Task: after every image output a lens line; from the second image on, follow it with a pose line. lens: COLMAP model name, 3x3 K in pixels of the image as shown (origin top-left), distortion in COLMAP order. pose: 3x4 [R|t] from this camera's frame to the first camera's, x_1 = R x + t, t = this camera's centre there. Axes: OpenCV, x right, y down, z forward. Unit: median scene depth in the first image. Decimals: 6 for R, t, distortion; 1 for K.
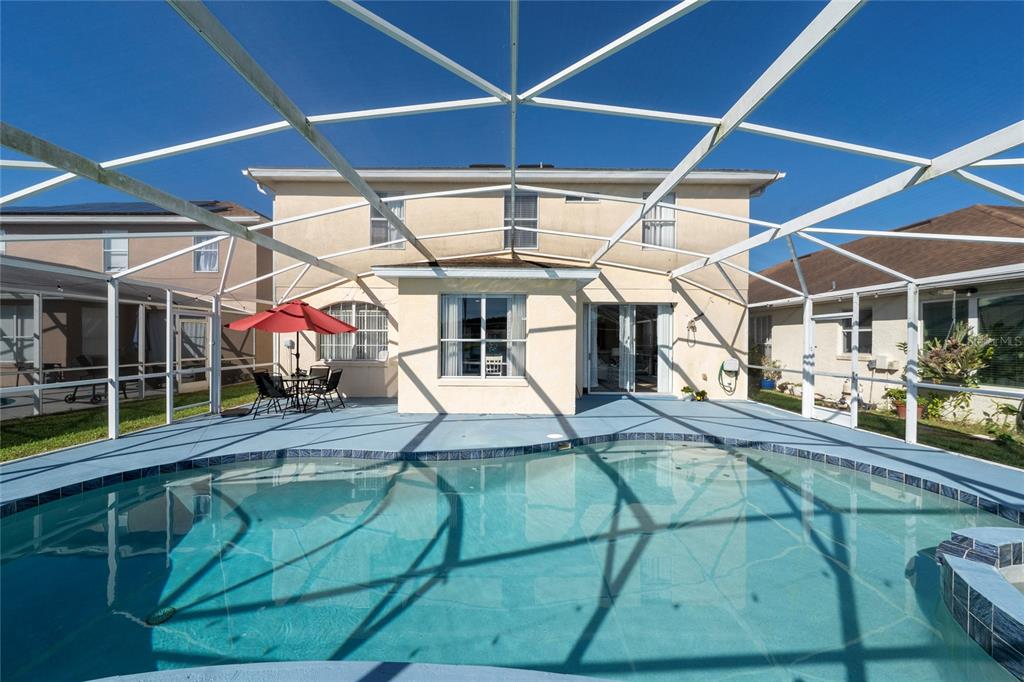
lens RADIAL K [[351.0, 0, 537.2], [0, 351.0, 339.9], [0, 0, 1]] dist [-0.004087, 0.000665]
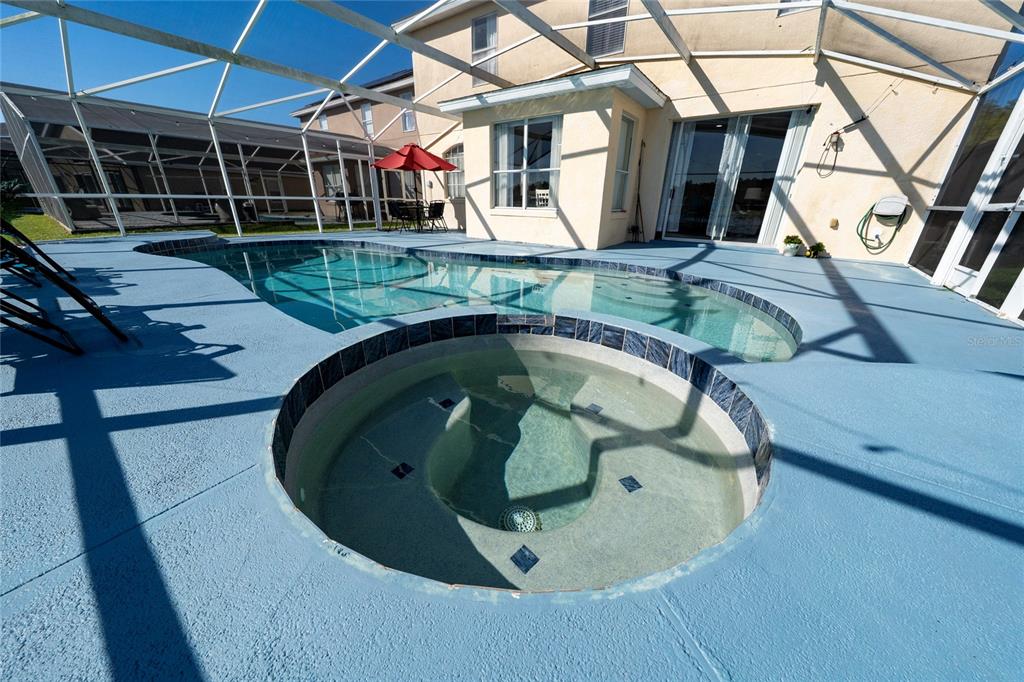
lens RADIAL K [[351.0, 0, 510.0], [0, 351.0, 336.2], [0, 0, 1]] dist [-0.004087, 0.000665]
pose [[0.797000, 0.223394, -0.561147, 0.427613], [-0.004173, 0.931098, 0.364745, 0.067263], [0.603964, -0.288360, 0.743018, 0.044844]]
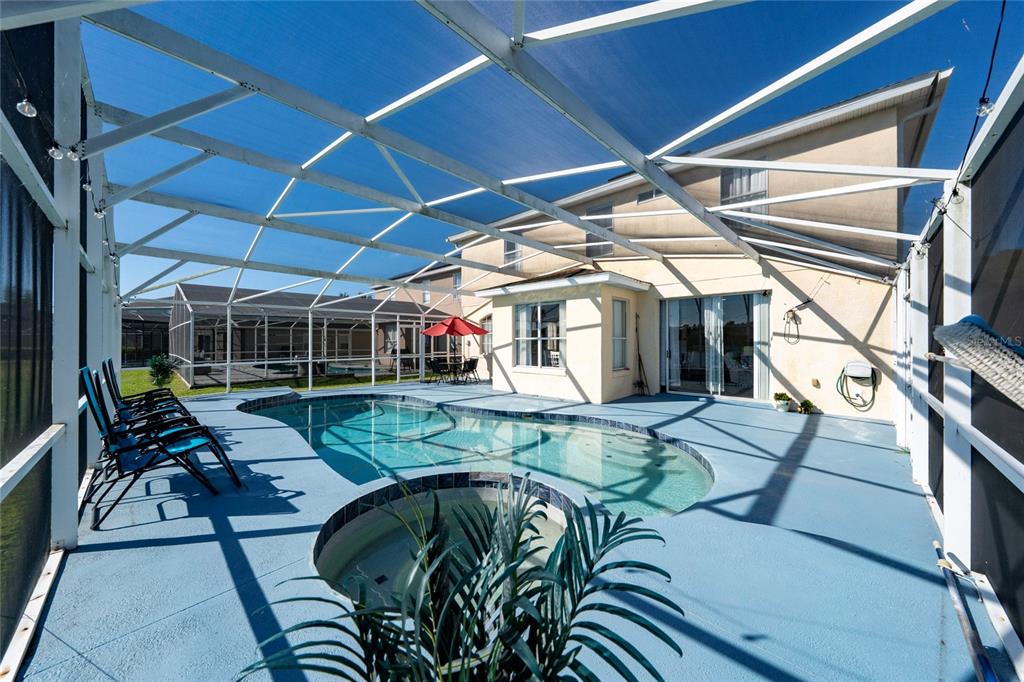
lens RADIAL K [[351.0, 0, 512.4], [0, 351.0, 335.6], [0, 0, 1]] dist [-0.004087, 0.000665]
pose [[0.726682, -0.020550, -0.686666, 0.552662], [0.009313, 0.999755, -0.020065, 0.013351], [0.686911, 0.008186, 0.726696, -0.001403]]
